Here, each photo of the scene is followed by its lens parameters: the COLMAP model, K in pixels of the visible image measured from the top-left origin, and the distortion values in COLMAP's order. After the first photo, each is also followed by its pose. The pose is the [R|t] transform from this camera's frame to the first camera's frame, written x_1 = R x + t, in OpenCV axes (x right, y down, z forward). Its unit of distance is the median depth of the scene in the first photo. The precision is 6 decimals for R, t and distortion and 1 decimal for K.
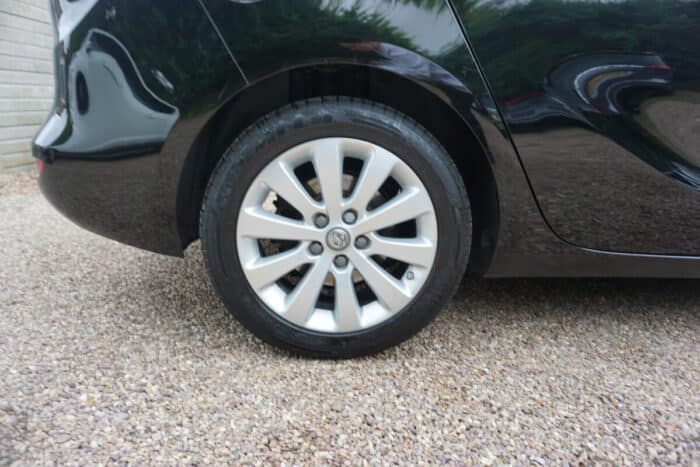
lens RADIAL K [[472.7, 0, 352.3], [0, 472.7, 228.9], [0, 0, 1]] dist [-0.031261, 0.029572]
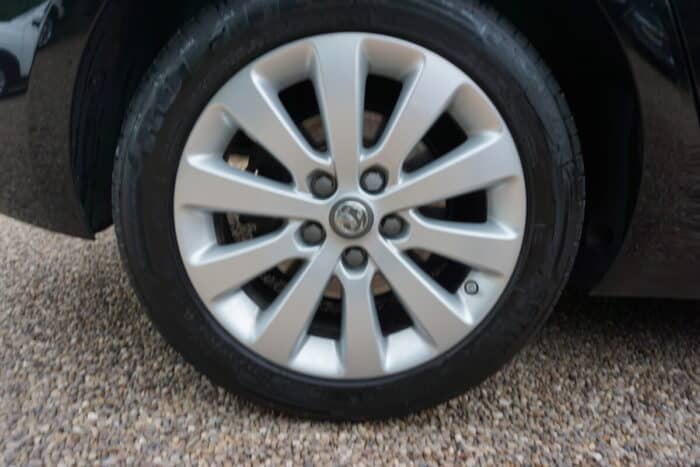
lens RADIAL K [[472.7, 0, 350.8], [0, 472.7, 234.1], [0, 0, 1]] dist [-0.031261, 0.029572]
pose [[0.998745, 0.042044, -0.027200, -0.014307], [-0.041940, 0.999111, 0.004364, 0.037061], [0.027360, -0.003217, 0.999620, 0.418521]]
